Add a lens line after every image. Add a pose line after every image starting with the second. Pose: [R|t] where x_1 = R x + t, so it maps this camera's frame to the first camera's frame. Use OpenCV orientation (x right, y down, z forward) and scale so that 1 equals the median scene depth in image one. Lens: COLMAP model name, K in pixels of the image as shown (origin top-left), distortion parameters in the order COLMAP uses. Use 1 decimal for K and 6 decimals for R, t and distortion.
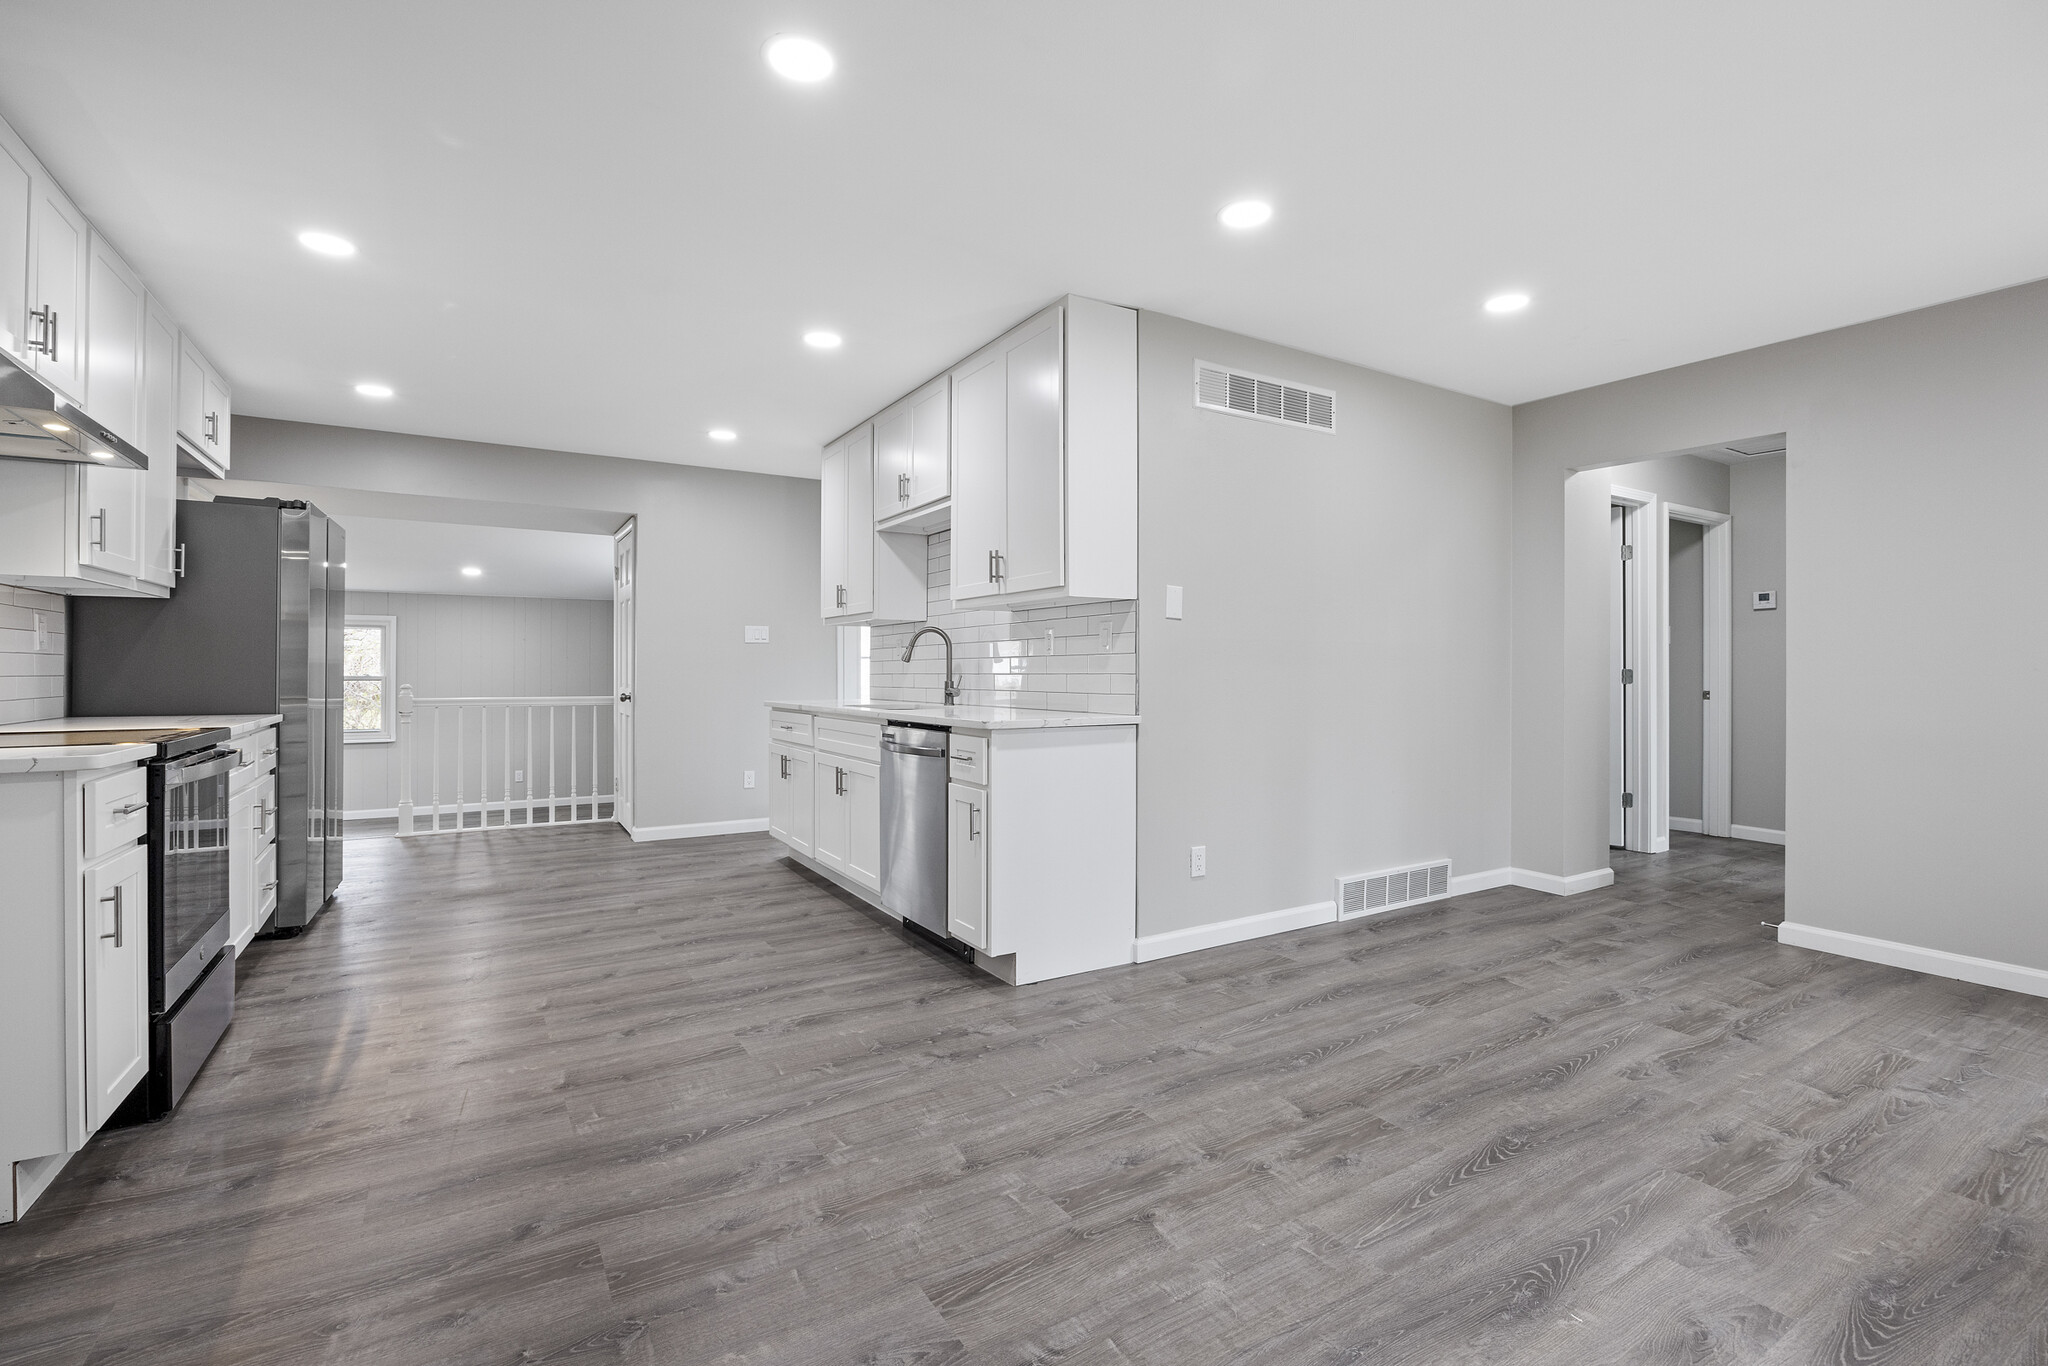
lens RADIAL K [[928.6, 0, 1029.7], [0, 928.6, 675.8], [0, 0, 1]] dist [-0.009570, 0.000596]
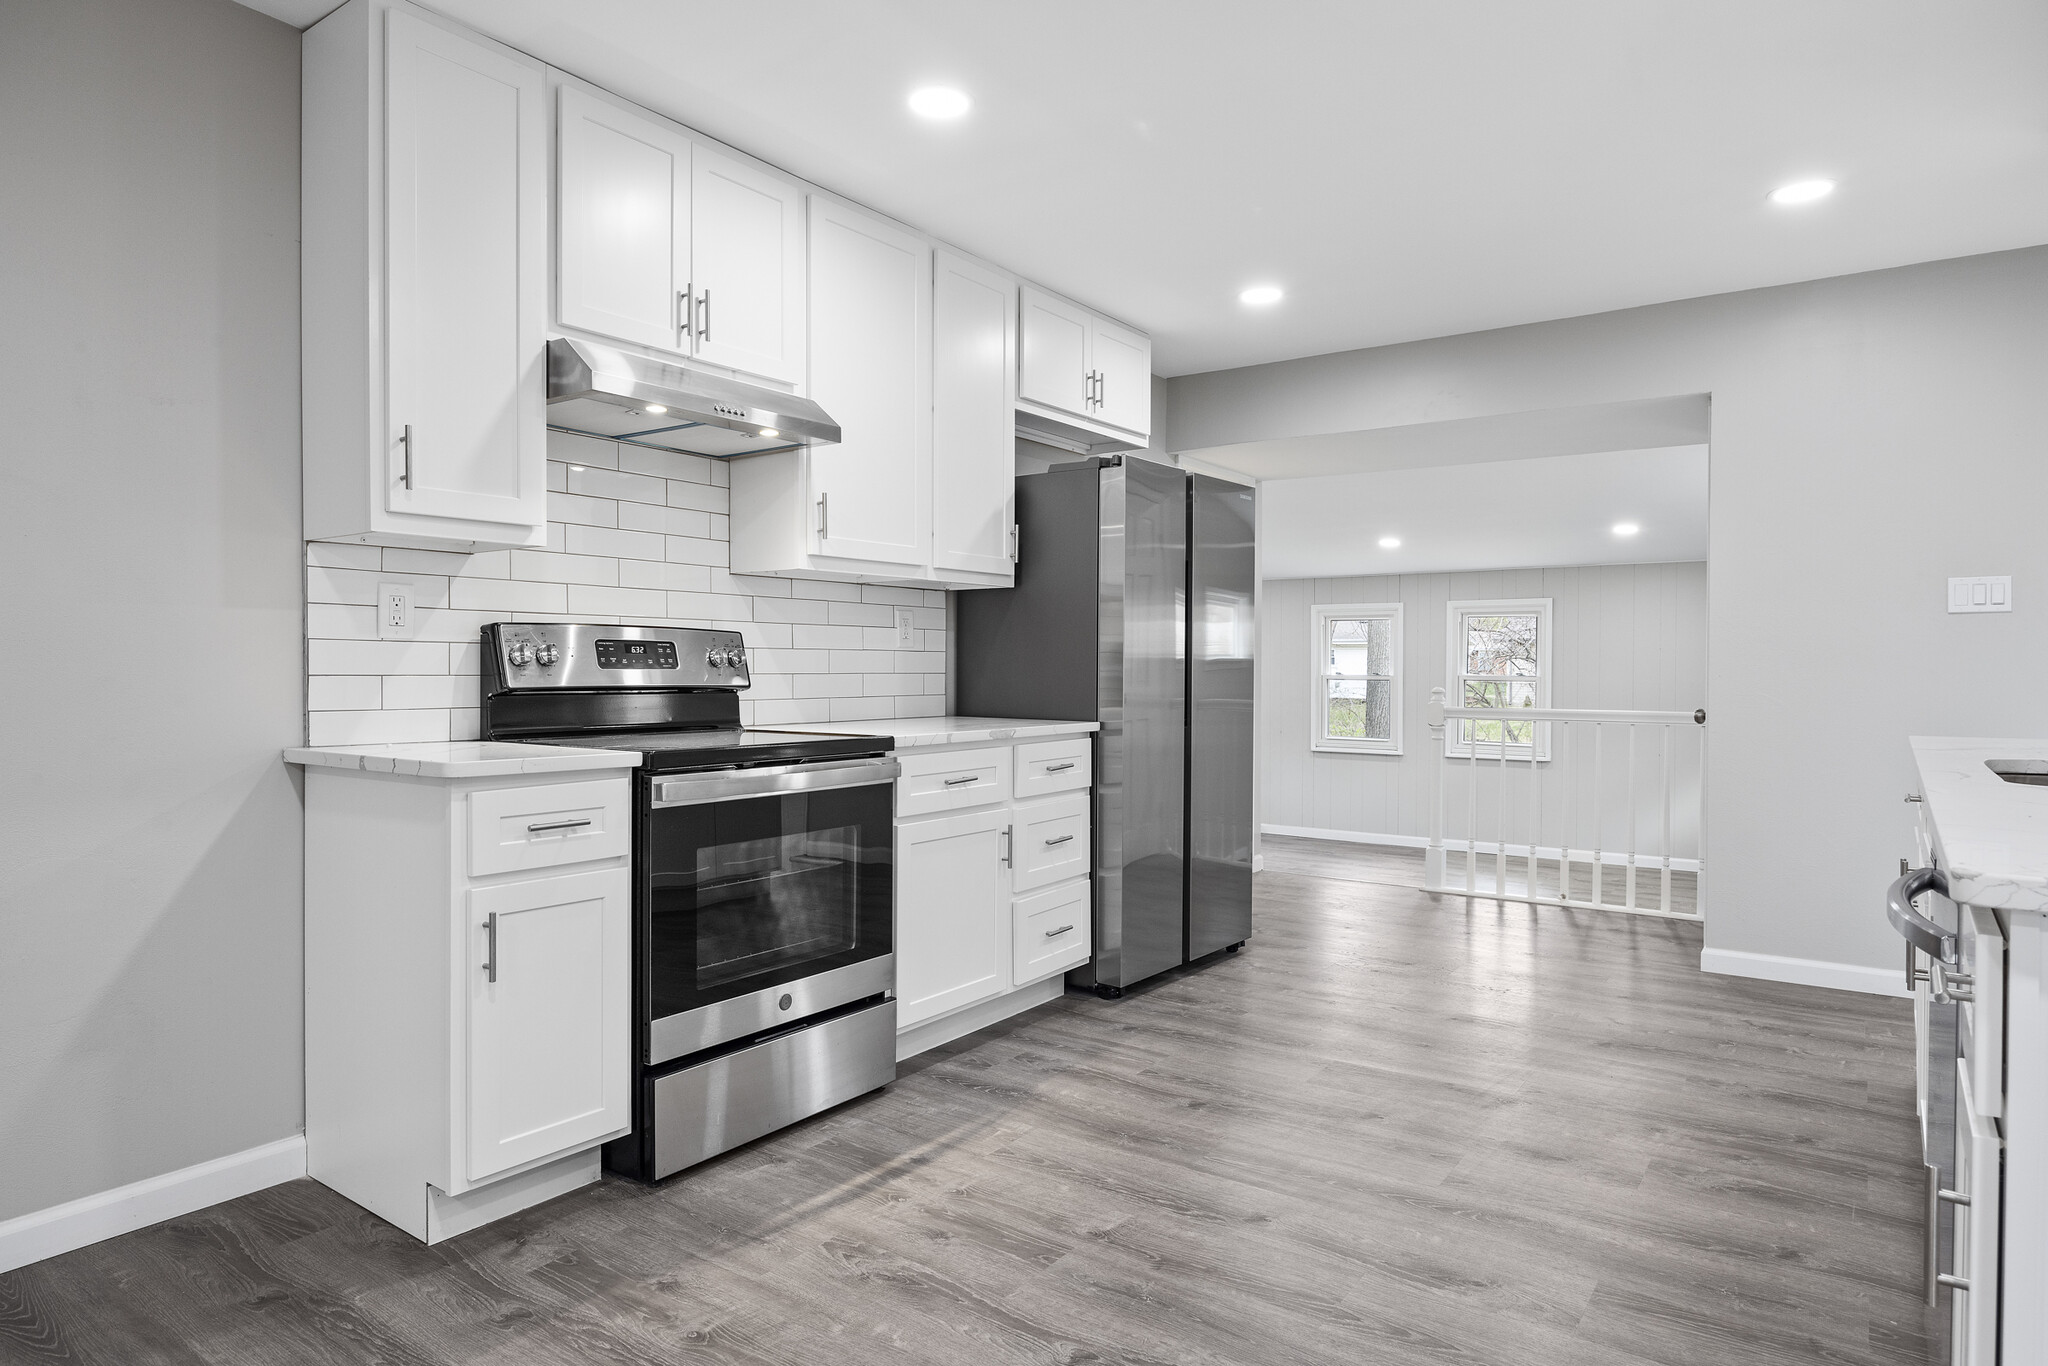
lens RADIAL K [[1183.2, 0, 1019.0], [0, 1183.2, 678.6], [0, 0, 1]] dist [-0.008498, -0.000620]
pose [[0.385510, 0.008645, -0.922663, 0.178708], [-0.007183, 0.999954, 0.006368, -0.003779], [0.922676, 0.004172, 0.385555, 0.765642]]
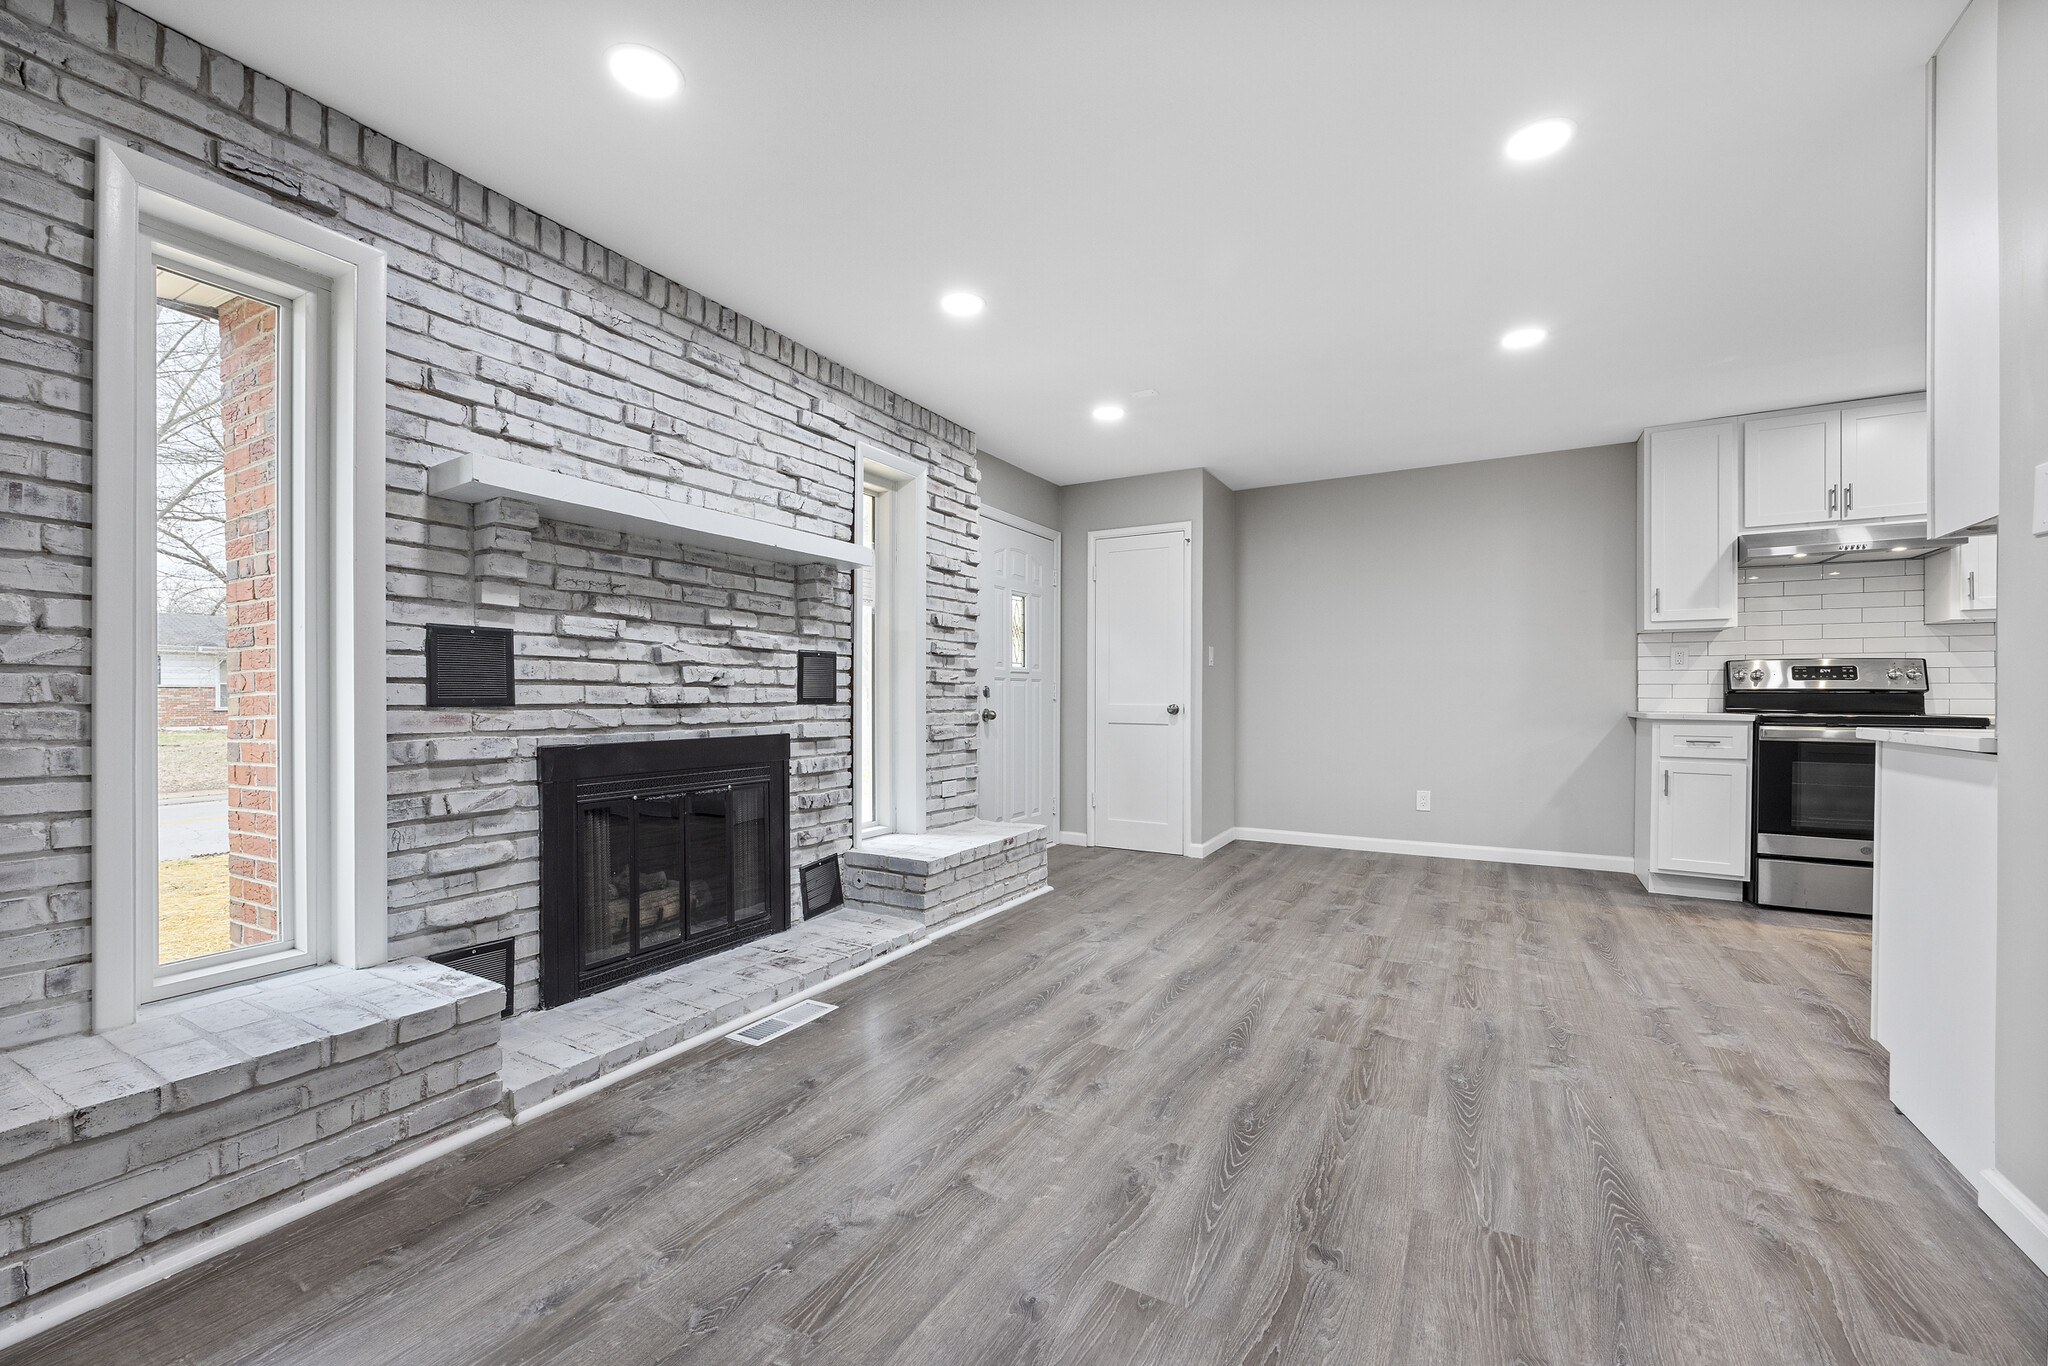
lens RADIAL K [[832.7, 0, 1019.2], [0, 832.7, 694.4], [0, 0, 1]] dist [0.001315, 0.000065]
pose [[-0.881032, -0.003116, -0.473047, 1.107286], [-0.004471, 0.999988, 0.001739, 0.028405], [0.473036, 0.003647, -0.881036, 1.561637]]
